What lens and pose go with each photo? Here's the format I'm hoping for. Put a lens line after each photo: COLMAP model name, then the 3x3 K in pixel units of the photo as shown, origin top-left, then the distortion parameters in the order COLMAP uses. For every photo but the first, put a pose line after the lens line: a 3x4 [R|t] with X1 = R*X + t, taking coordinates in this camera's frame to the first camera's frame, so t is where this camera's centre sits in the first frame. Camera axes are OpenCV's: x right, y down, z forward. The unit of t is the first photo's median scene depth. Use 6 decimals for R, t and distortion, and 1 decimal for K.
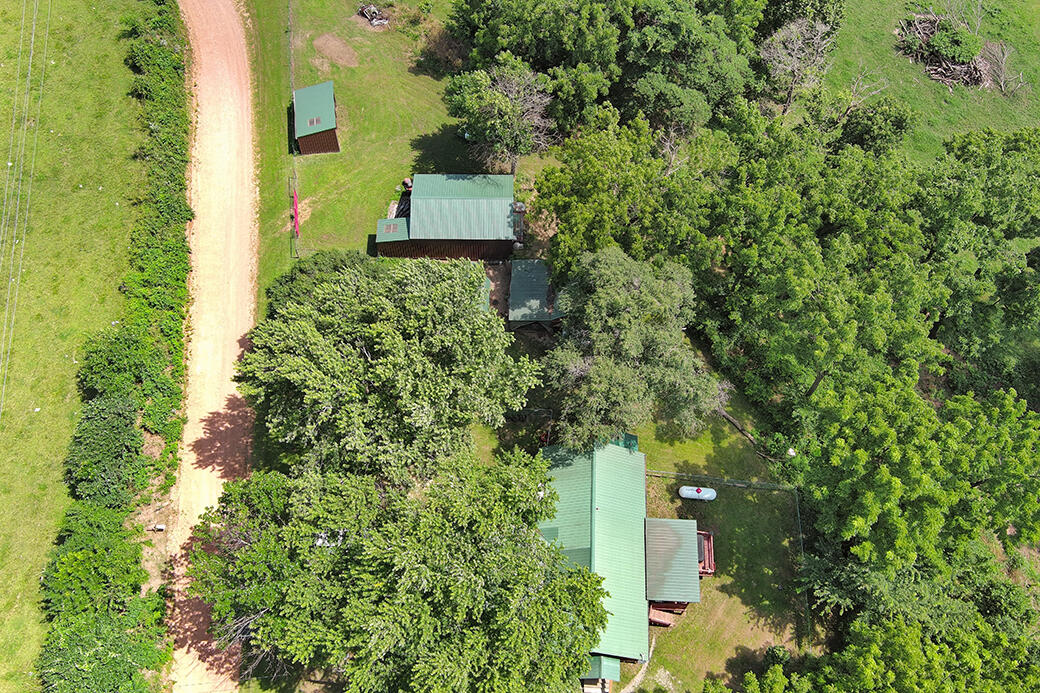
lens RADIAL K [[929.4, 0, 520.0], [0, 929.4, 346.5], [0, 0, 1]] dist [0.001941, -0.000444]
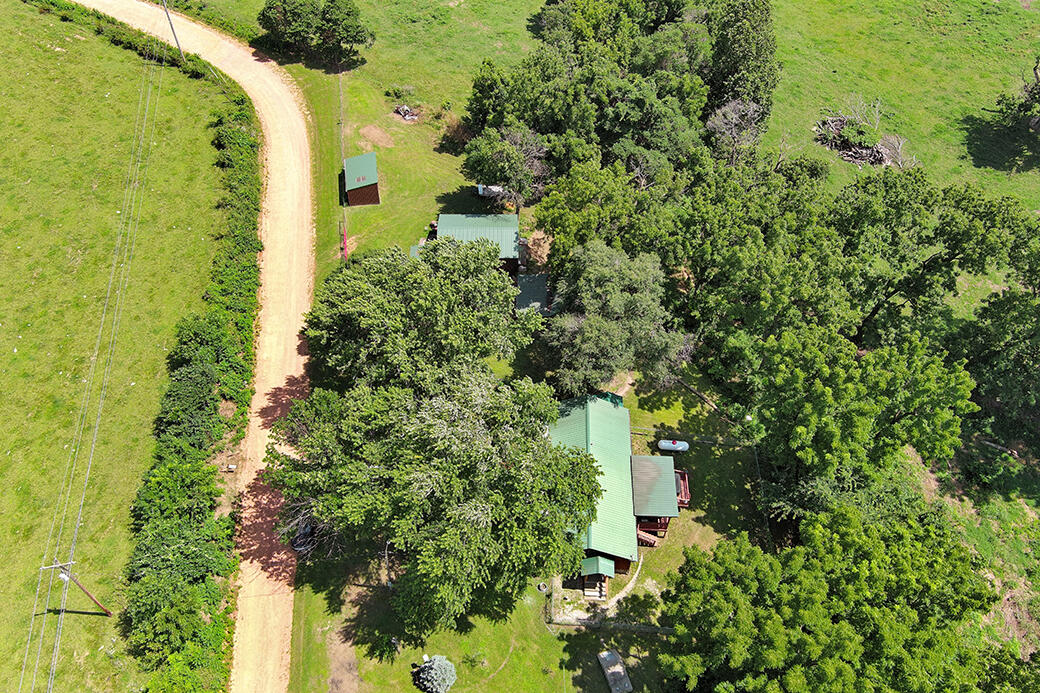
lens RADIAL K [[838.2, 0, 520.0], [0, 838.2, 346.5], [0, 0, 1]] dist [0.002793, 0.002588]
pose [[0.999911, -0.009742, 0.009169, -0.017646], [0.011298, 0.981972, -0.188688, 0.225656], [-0.007166, 0.188775, 0.981994, -0.096352]]
